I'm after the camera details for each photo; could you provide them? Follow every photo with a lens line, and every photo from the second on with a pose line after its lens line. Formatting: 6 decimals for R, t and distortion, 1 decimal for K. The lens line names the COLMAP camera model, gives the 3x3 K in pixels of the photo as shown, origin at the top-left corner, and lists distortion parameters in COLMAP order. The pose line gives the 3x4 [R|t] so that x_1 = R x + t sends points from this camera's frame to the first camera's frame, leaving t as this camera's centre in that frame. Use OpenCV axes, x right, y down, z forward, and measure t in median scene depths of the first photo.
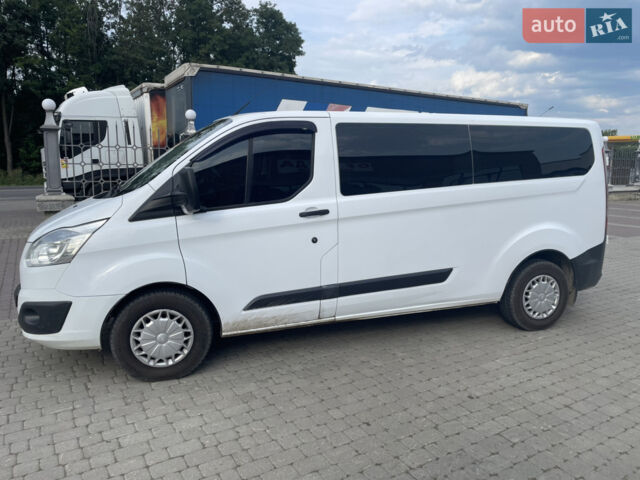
lens RADIAL K [[502.1, 0, 330.9], [0, 502.1, 242.3], [0, 0, 1]] dist [0.077485, -0.117227]
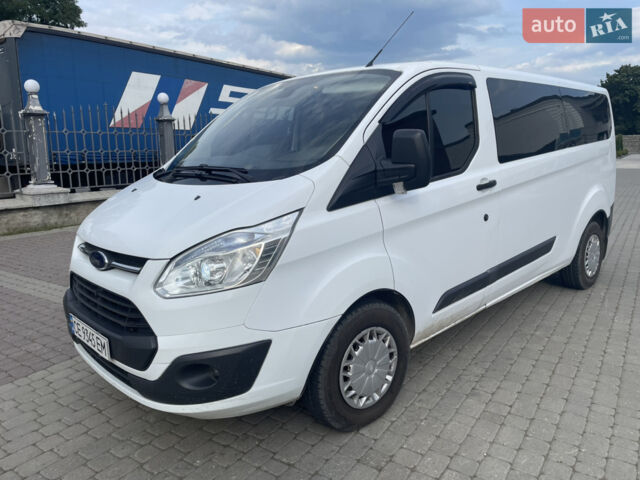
lens RADIAL K [[502.1, 0, 330.9], [0, 502.1, 242.3], [0, 0, 1]] dist [0.077485, -0.117227]
pose [[0.901770, -0.105317, 0.419190, -0.623017], [0.095888, 0.994438, 0.043566, -0.024794], [-0.421446, 0.000908, 0.906853, 0.339969]]
